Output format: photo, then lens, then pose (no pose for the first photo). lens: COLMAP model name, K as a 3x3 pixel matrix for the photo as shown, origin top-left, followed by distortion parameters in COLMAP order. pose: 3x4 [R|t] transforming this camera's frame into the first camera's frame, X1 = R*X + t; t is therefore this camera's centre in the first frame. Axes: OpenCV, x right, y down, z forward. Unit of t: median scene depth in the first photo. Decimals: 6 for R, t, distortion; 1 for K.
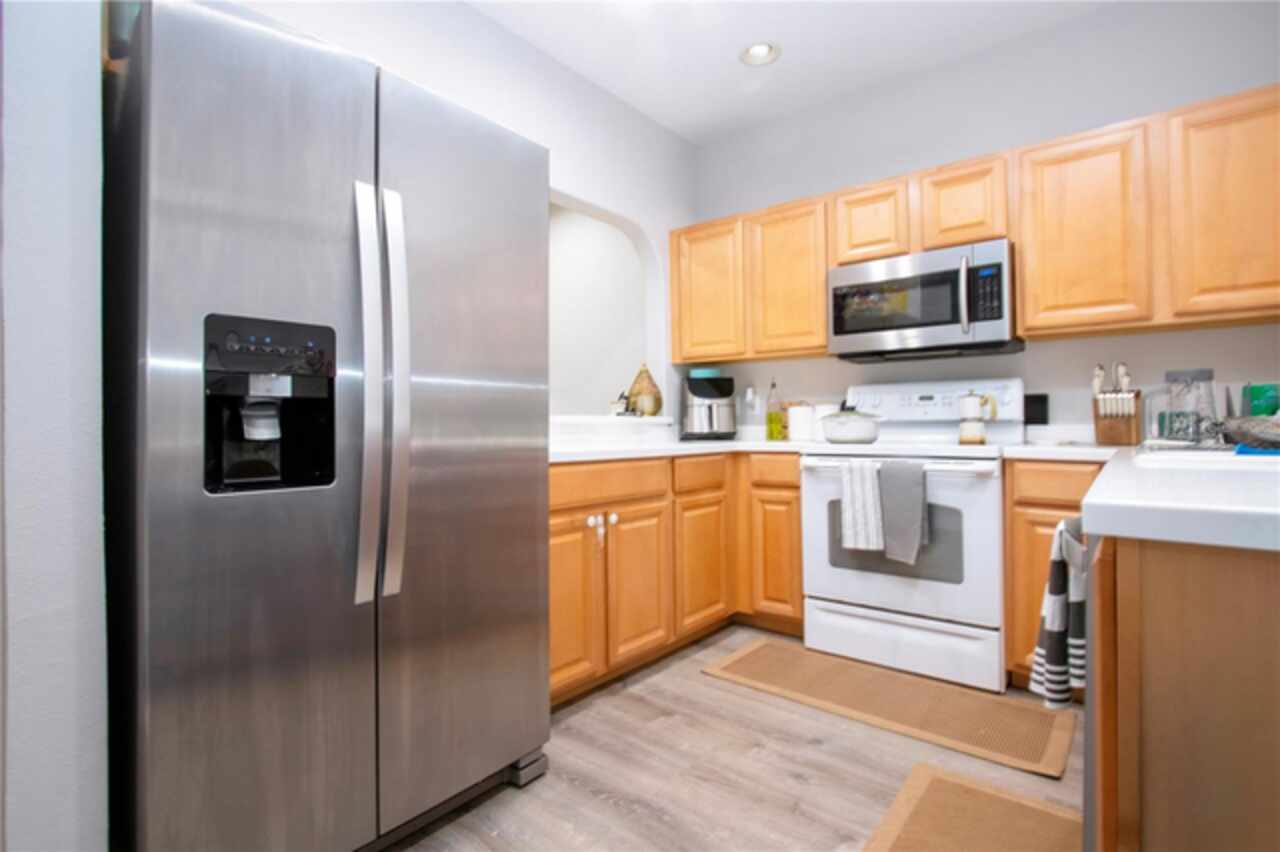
lens RADIAL K [[607.8, 0, 640.0], [0, 607.8, 426.0], [0, 0, 1]] dist [-0.019028, 0.000498]
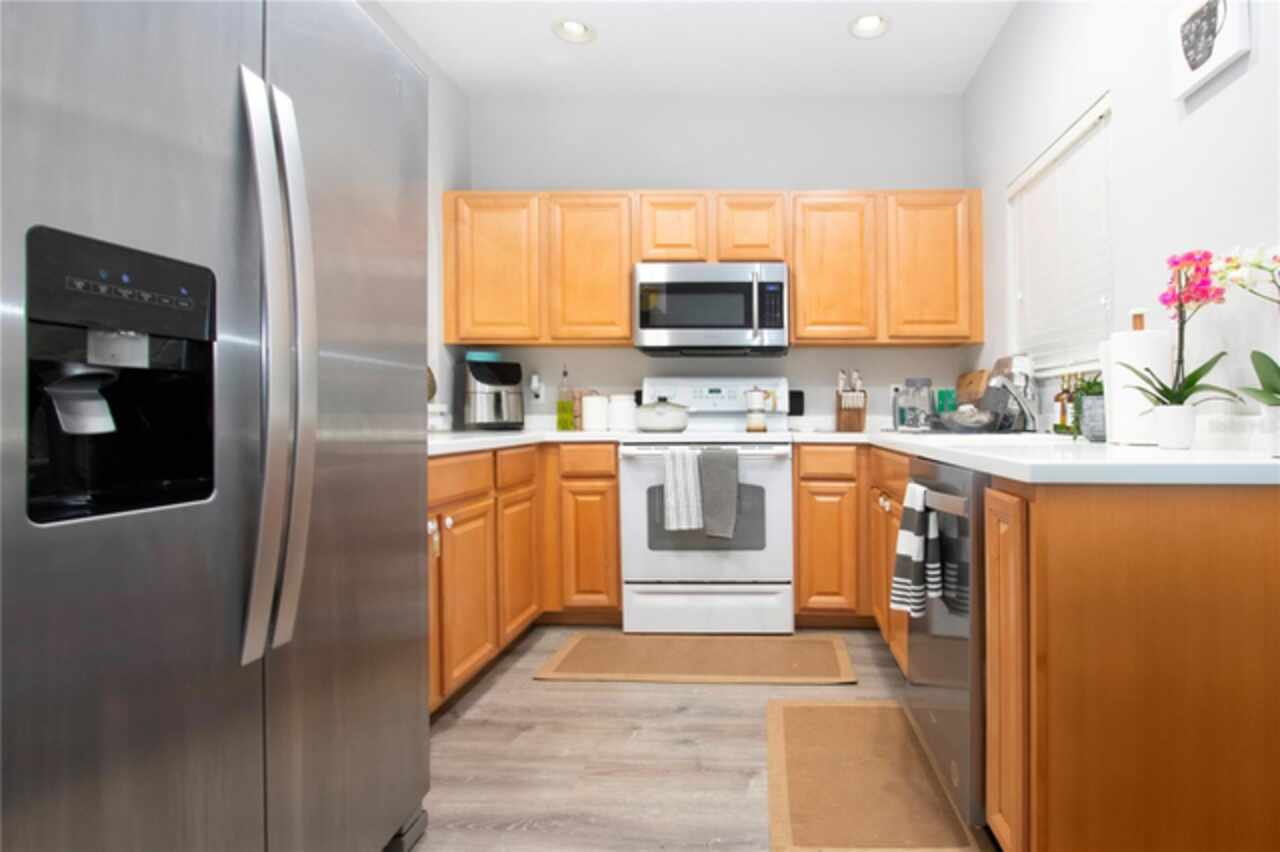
lens RADIAL K [[701.0, 0, 640.3], [0, 701.0, 418.2], [0, 0, 1]] dist [-0.020987, 0.000620]
pose [[0.788726, 0.001949, 0.614741, -0.481011], [-0.004024, 0.999990, 0.001993, 0.001867], [-0.614731, -0.004046, 0.788726, 0.060291]]
